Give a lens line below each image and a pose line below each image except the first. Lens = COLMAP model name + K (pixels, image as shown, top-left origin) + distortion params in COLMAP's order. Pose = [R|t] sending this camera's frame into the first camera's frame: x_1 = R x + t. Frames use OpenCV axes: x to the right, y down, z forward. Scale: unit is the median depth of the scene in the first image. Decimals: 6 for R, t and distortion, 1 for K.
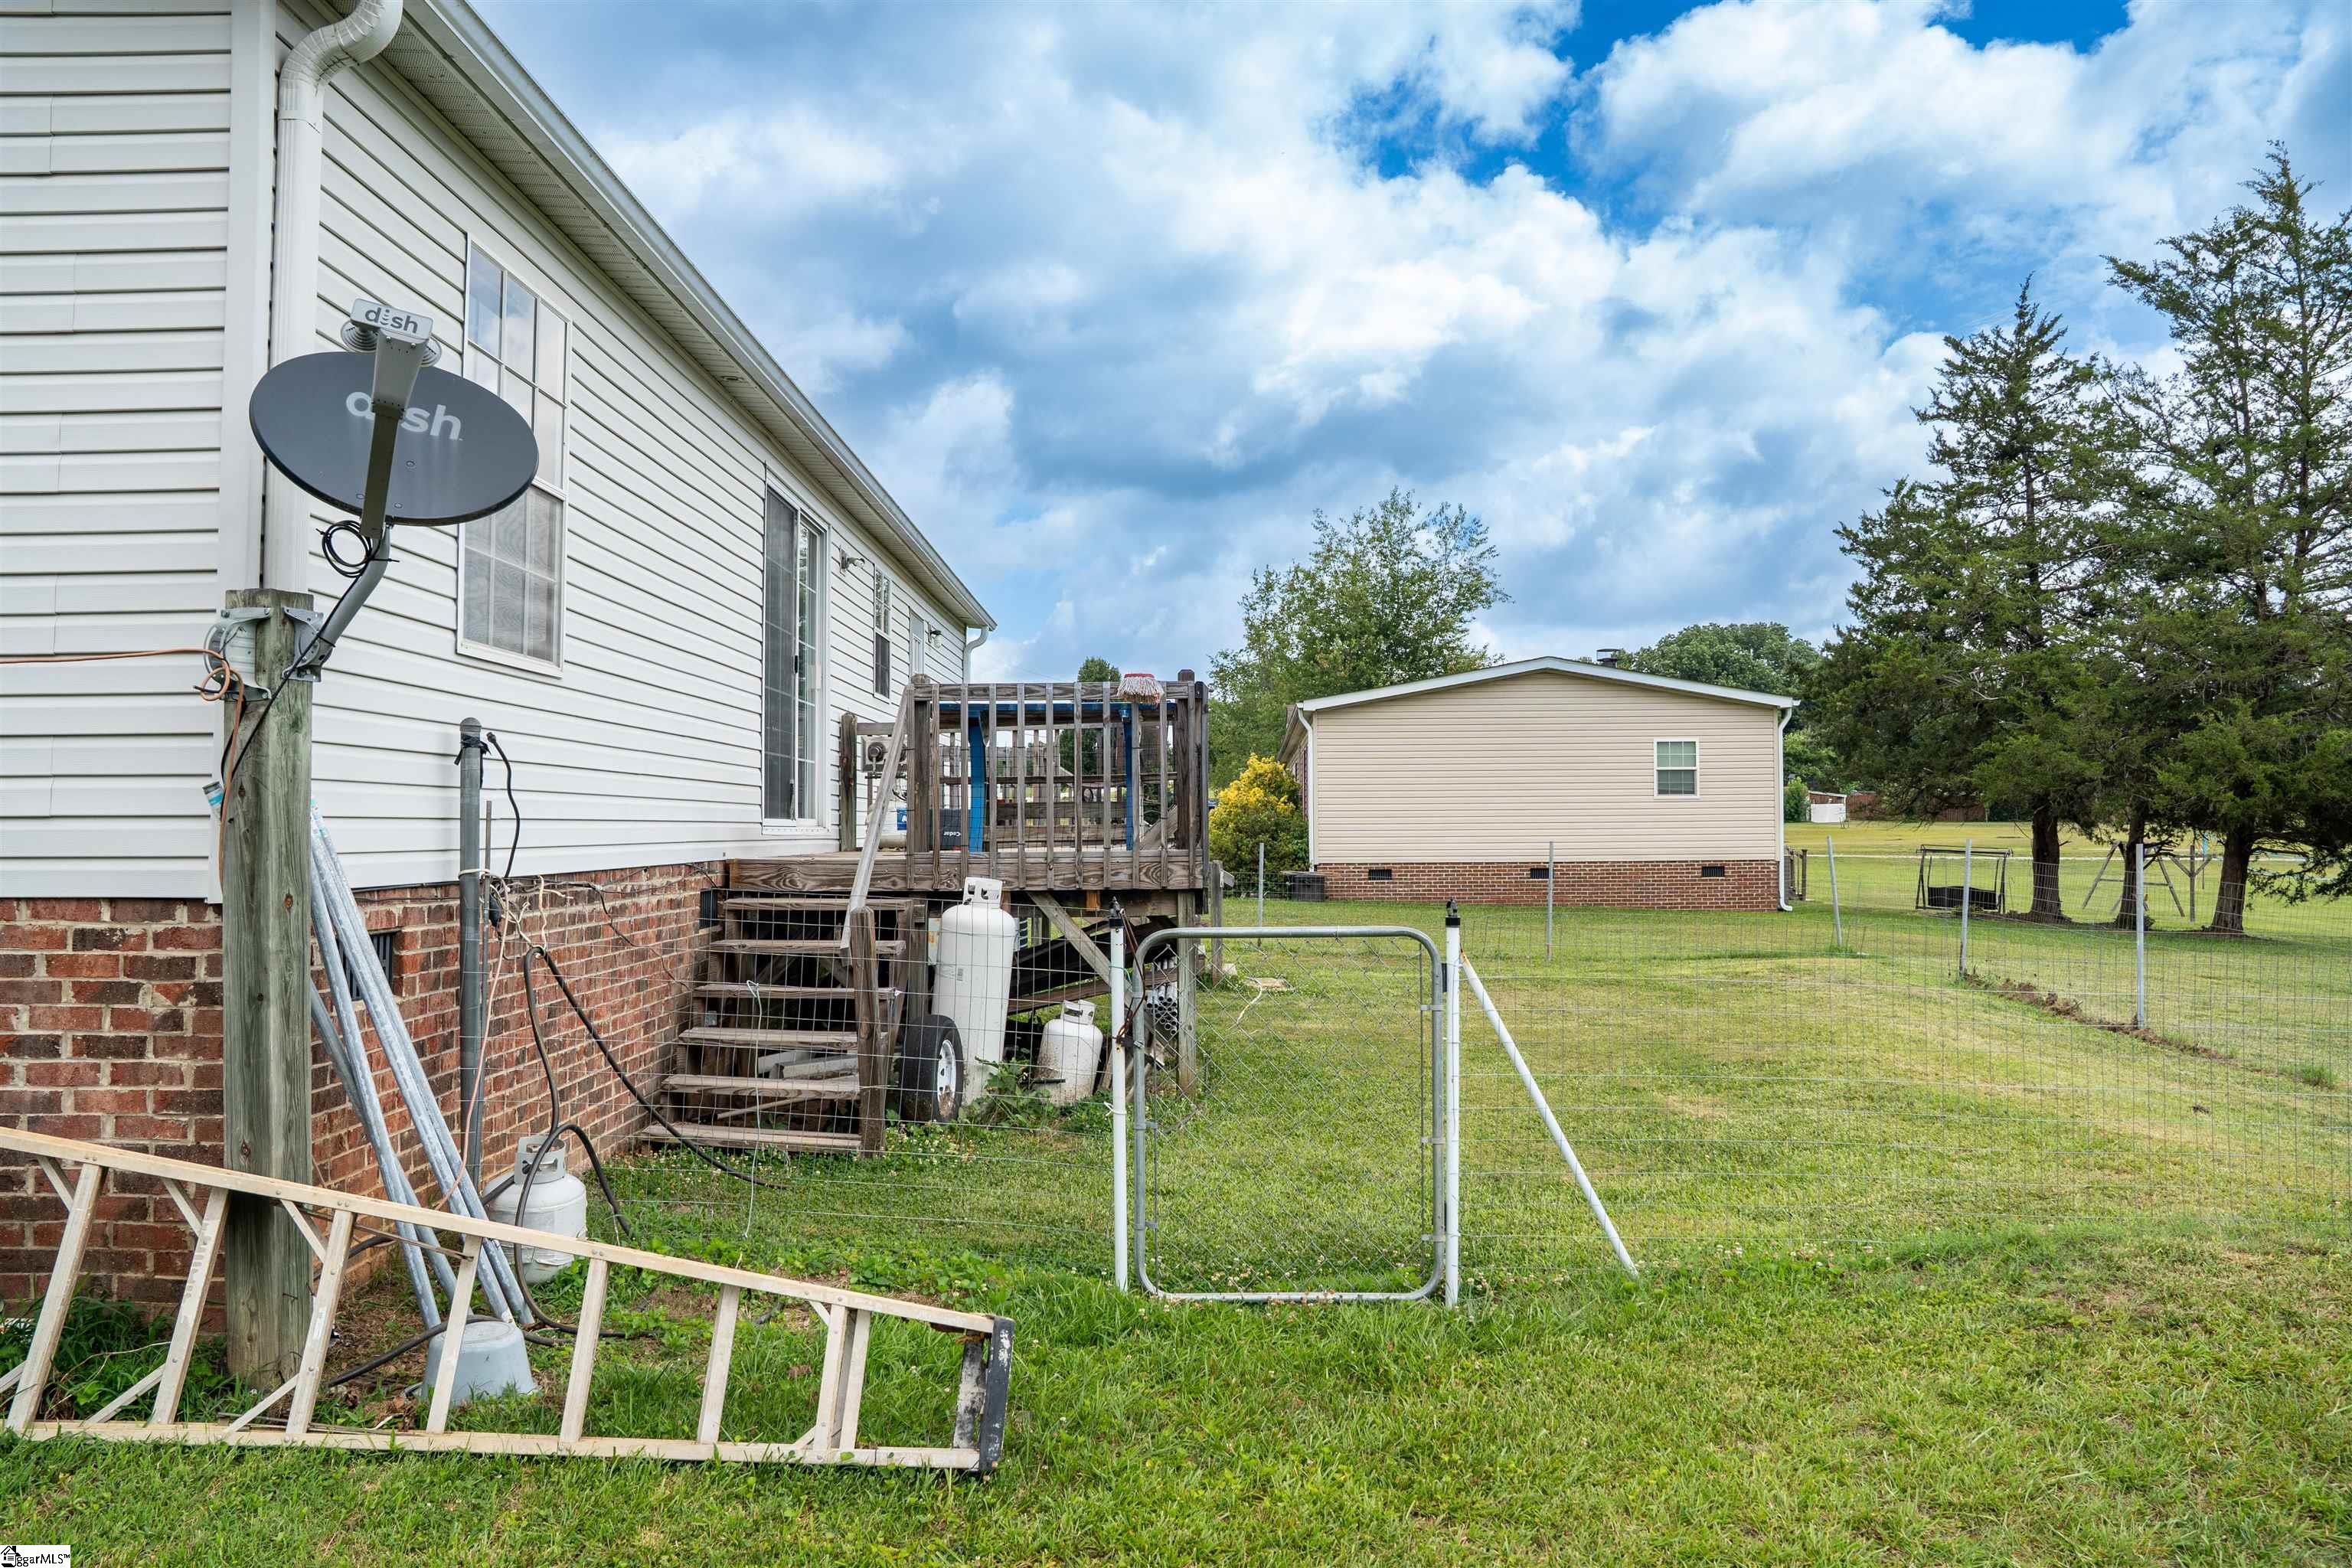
lens RADIAL K [[1670.4, 0, 1168.0], [0, 1670.4, 777.2], [0, 0, 1]] dist [-0.124356, 0.091723]
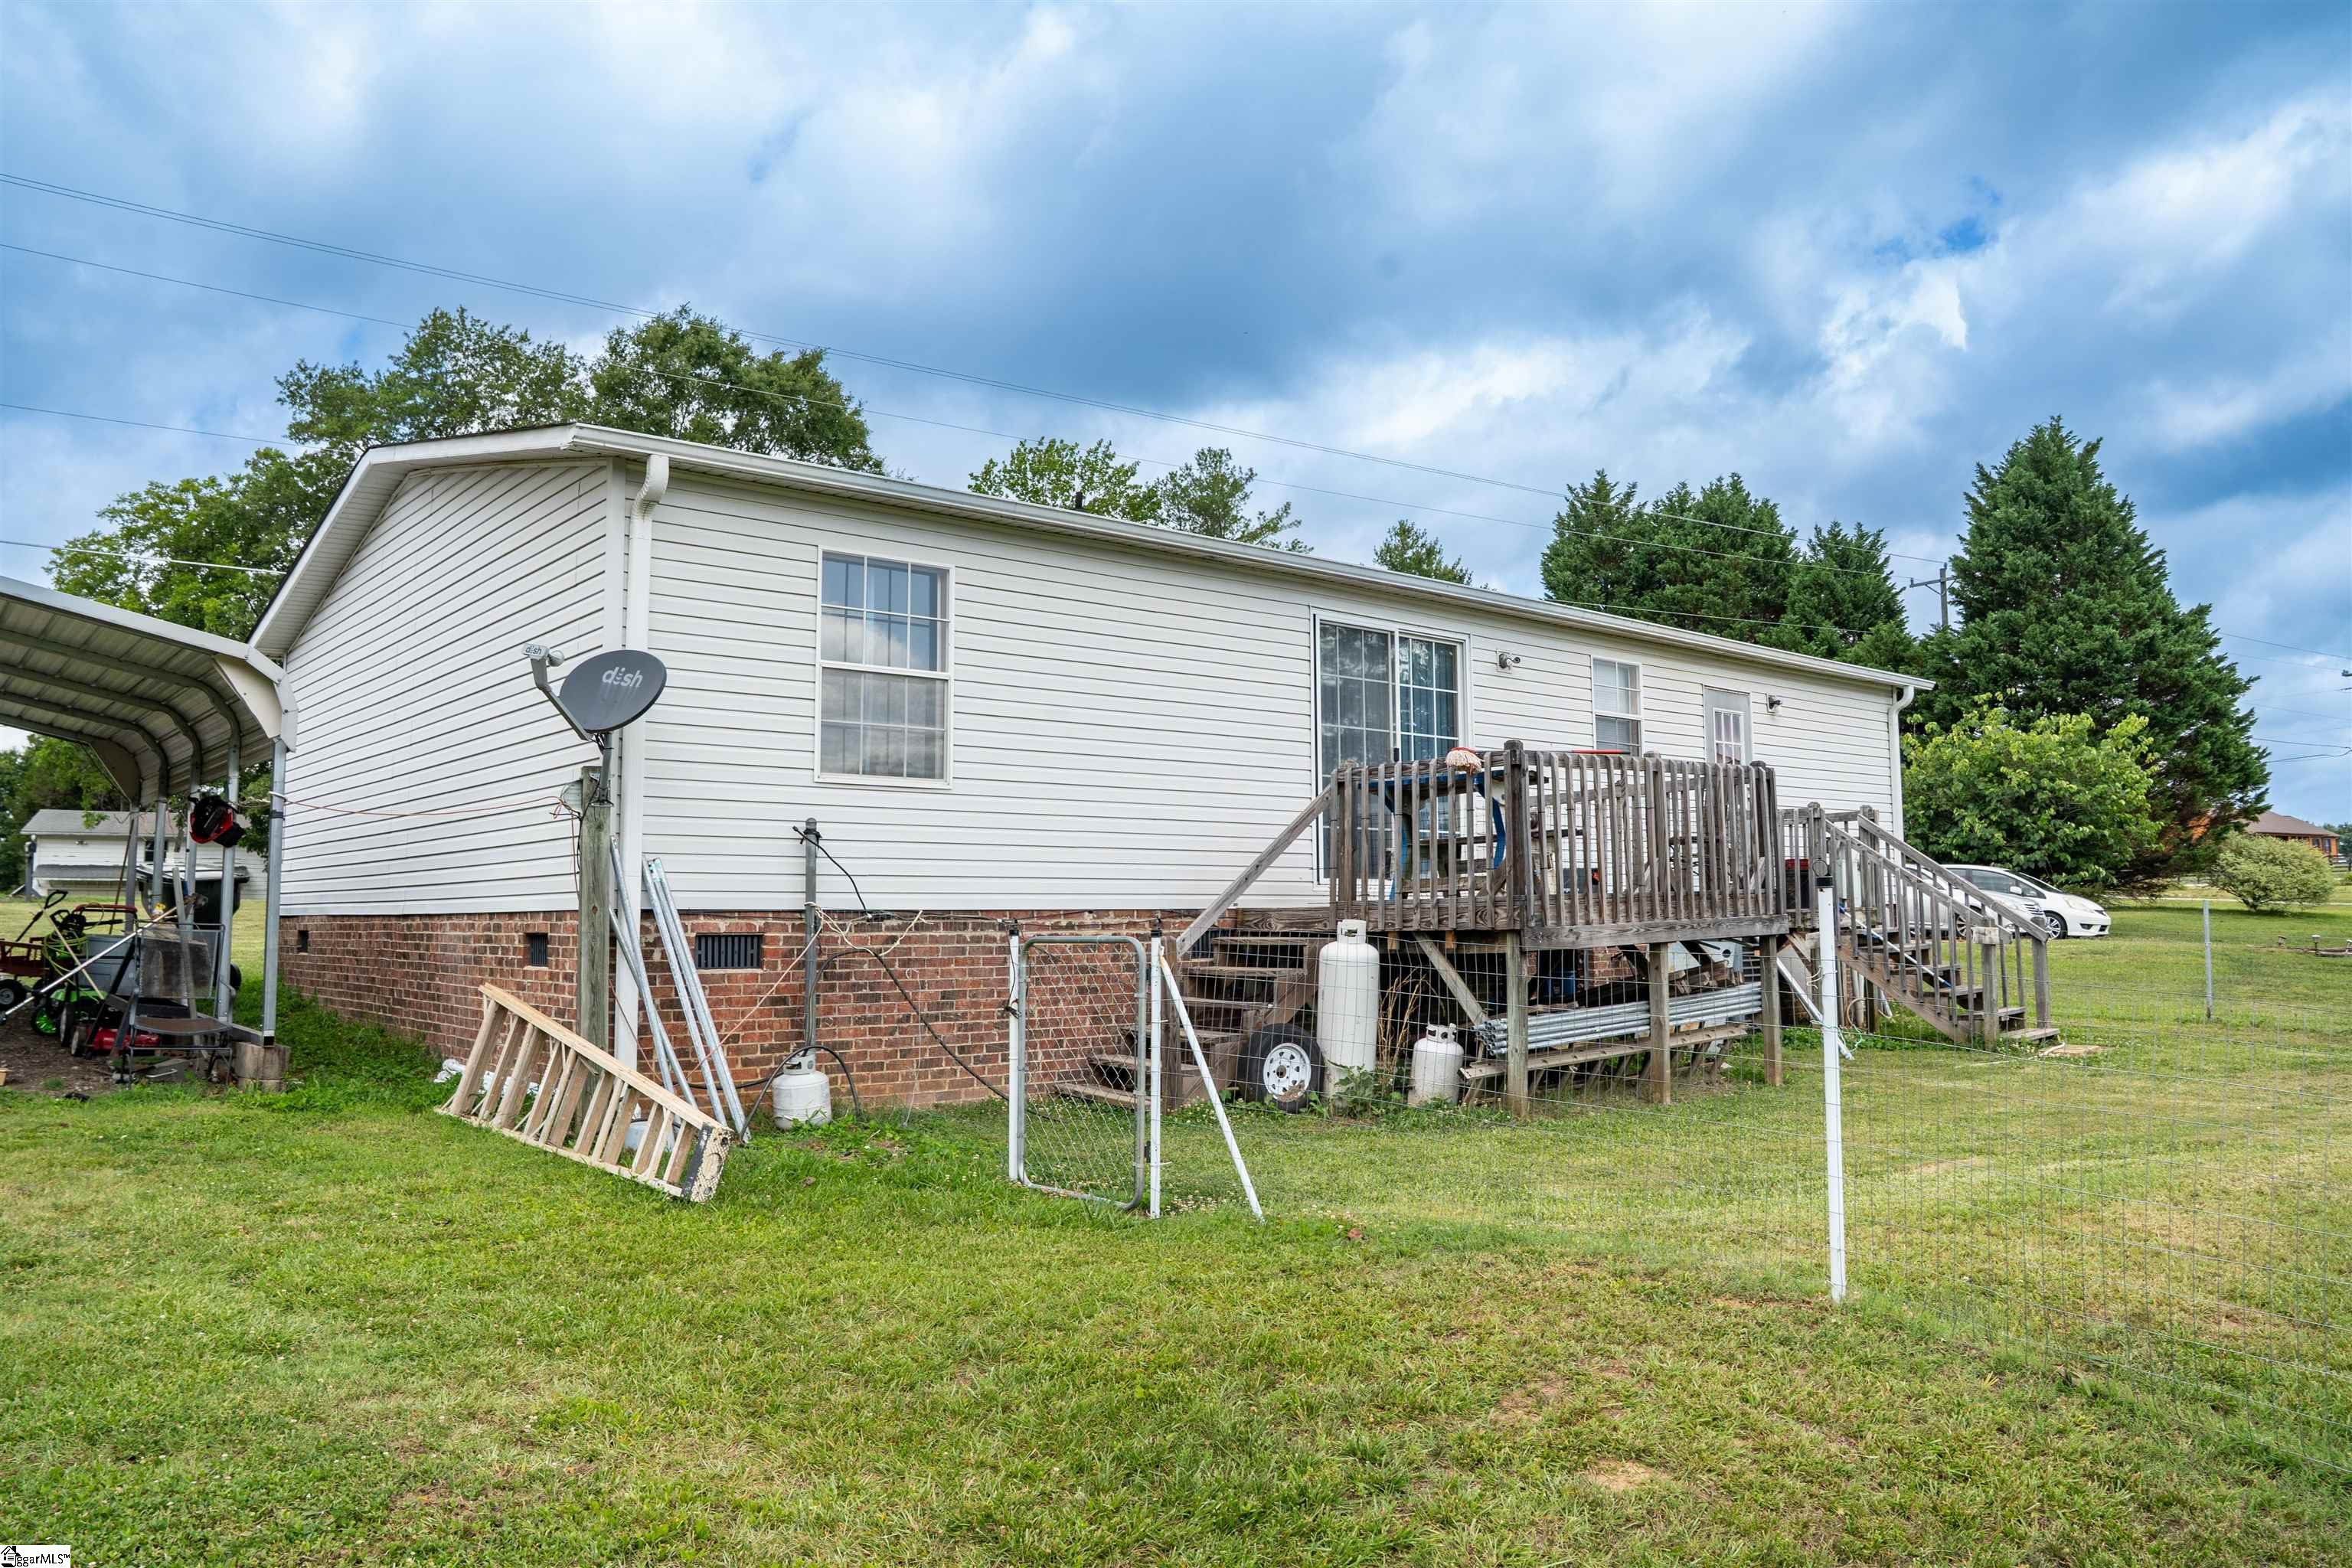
lens RADIAL K [[1670.4, 0, 1168.0], [0, 1670.4, 777.2], [0, 0, 1]] dist [-0.124356, 0.091723]
pose [[0.655454, -0.066559, -0.752296, 0.835001], [0.028580, 0.997581, -0.063360, 0.031840], [0.754694, 0.020029, 0.655771, 0.073057]]
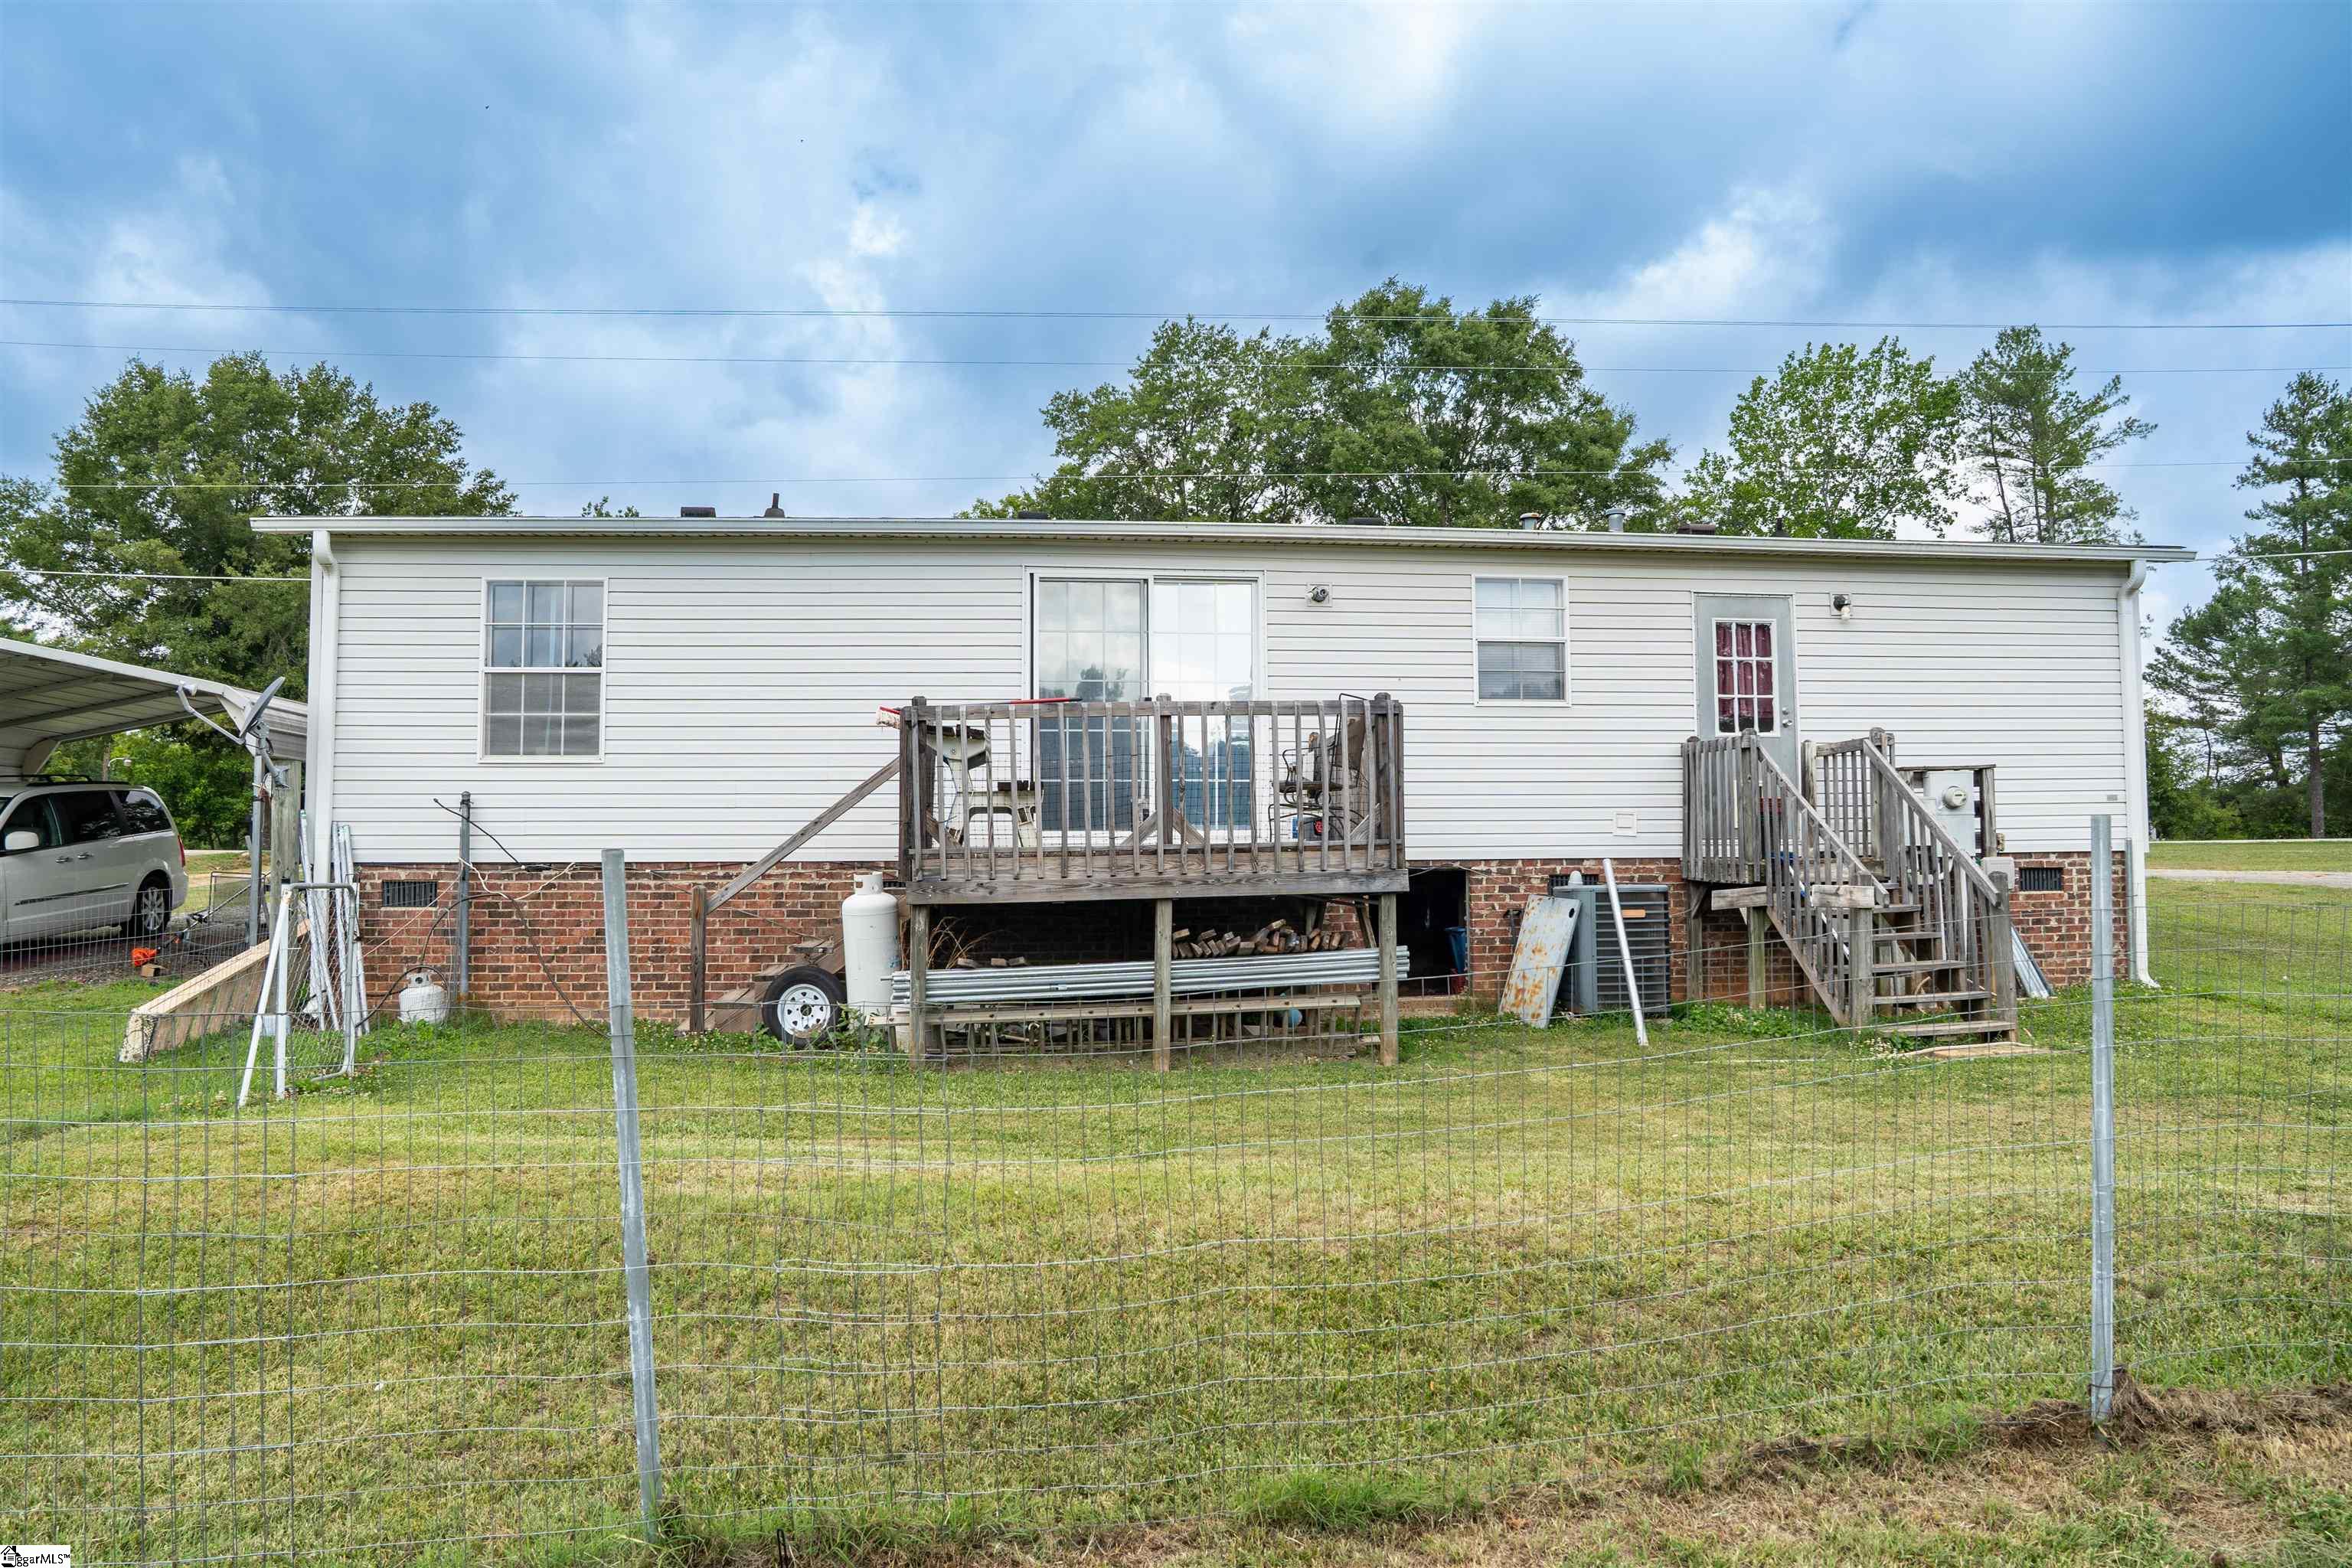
lens RADIAL K [[1670.4, 0, 1168.0], [0, 1670.4, 777.2], [0, 0, 1]] dist [-0.124356, 0.091723]
pose [[0.116845, -0.054094, -0.991676, 1.377674], [0.035822, 0.998095, -0.050224, 0.066493], [0.992504, -0.029655, 0.118560, 1.191848]]
